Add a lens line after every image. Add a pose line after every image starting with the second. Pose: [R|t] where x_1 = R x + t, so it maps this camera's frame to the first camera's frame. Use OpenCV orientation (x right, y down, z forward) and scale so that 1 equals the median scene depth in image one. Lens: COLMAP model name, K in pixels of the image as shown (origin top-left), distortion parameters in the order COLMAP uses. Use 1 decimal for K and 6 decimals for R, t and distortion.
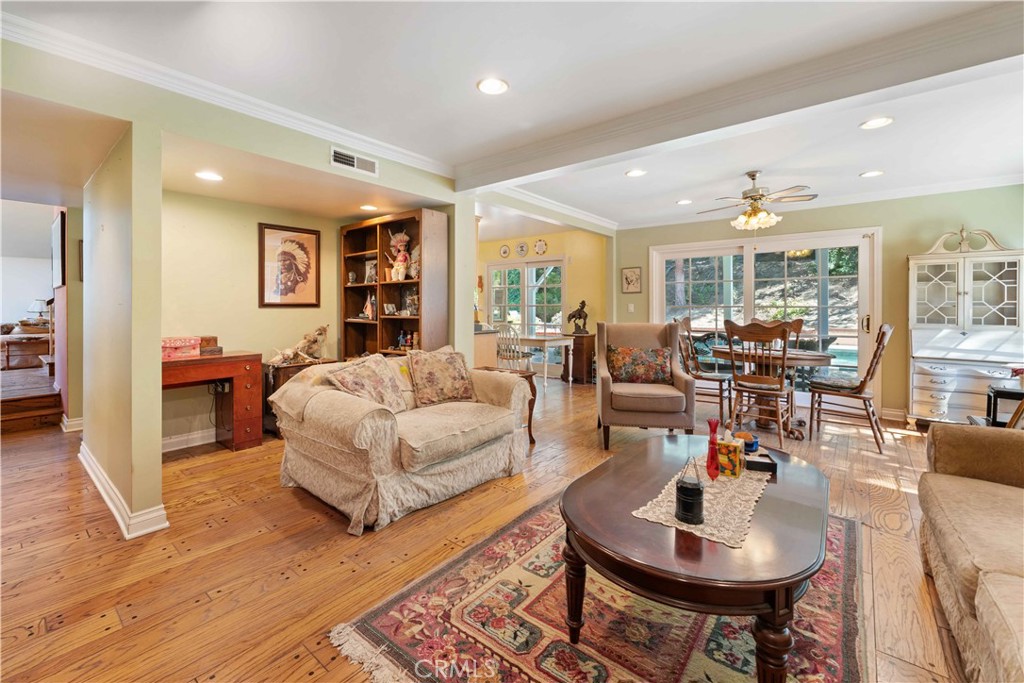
lens RADIAL K [[464.3, 0, 474.4], [0, 464.3, 313.0], [0, 0, 1]] dist [-0.002733, -0.000202]
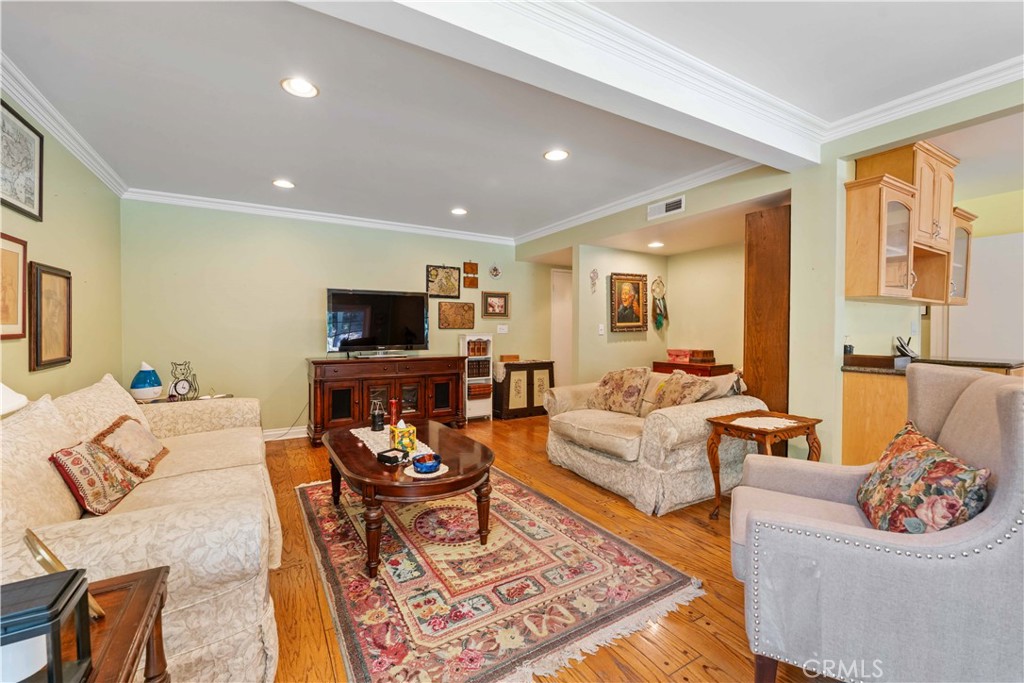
lens RADIAL K [[419.5, 0, 502.8], [0, 419.5, 336.0], [0, 0, 1]] dist [0.002772, -0.000786]
pose [[-0.347602, 0.012302, -0.937561, 1.313800], [-0.003408, 0.999891, 0.014383, -0.011480], [0.937636, 0.008194, -0.347522, 1.407325]]
